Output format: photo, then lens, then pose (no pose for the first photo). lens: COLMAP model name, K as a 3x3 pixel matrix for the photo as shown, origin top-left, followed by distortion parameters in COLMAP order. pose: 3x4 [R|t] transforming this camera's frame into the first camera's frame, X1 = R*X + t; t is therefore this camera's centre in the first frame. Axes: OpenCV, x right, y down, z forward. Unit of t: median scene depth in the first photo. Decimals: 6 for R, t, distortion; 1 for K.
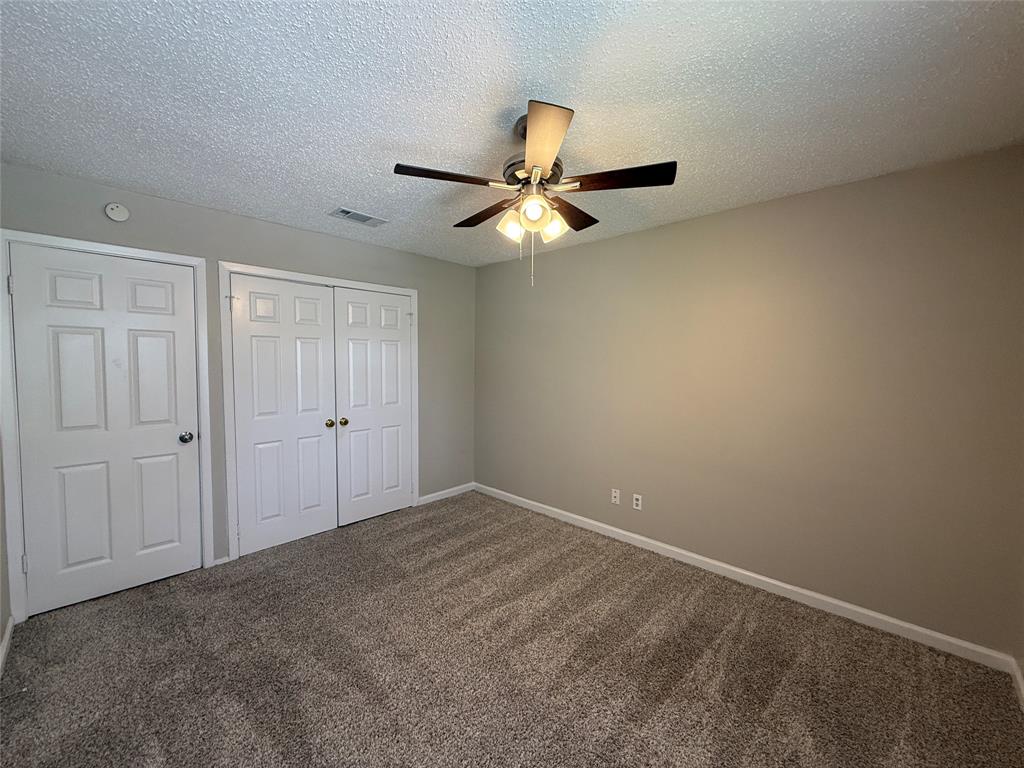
lens RADIAL K [[407.8, 0, 508.6], [0, 407.8, 379.1], [0, 0, 1]] dist [-0.000891, 0.000934]
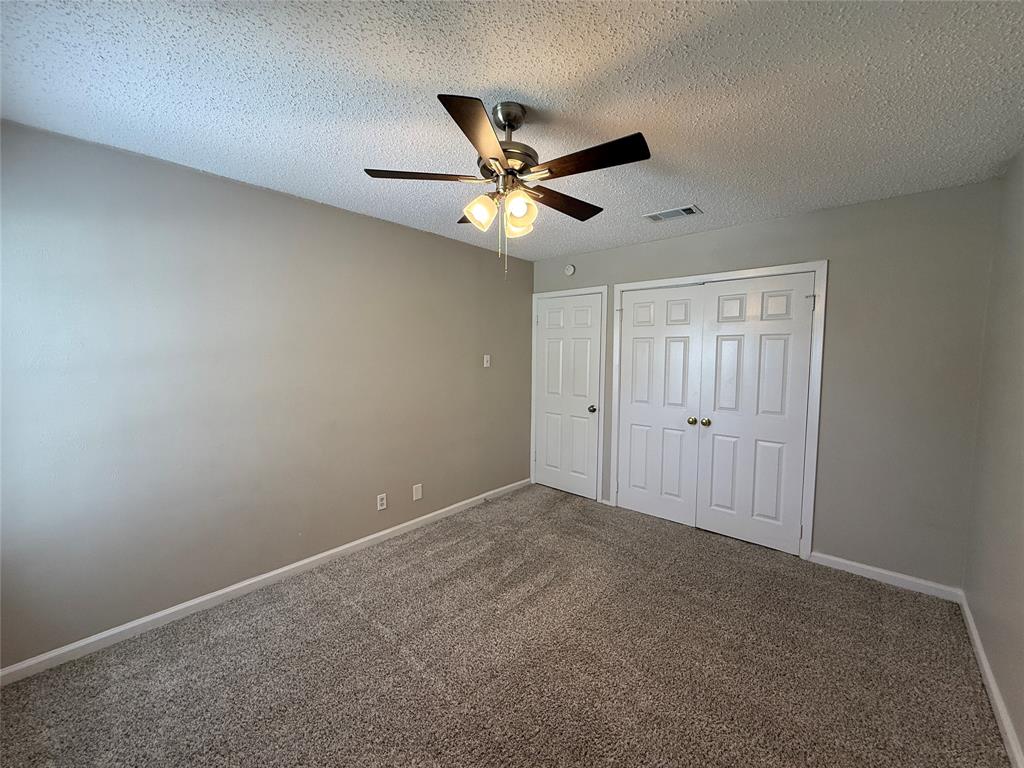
lens RADIAL K [[407.8, 0, 517.8], [0, 407.8, 378.2], [0, 0, 1]] dist [-0.000891, 0.000934]
pose [[0.044067, 0.049342, -0.997809, 0.455339], [-0.057919, 0.997226, 0.046755, -0.015935], [0.997348, 0.055732, 0.046803, 0.431148]]
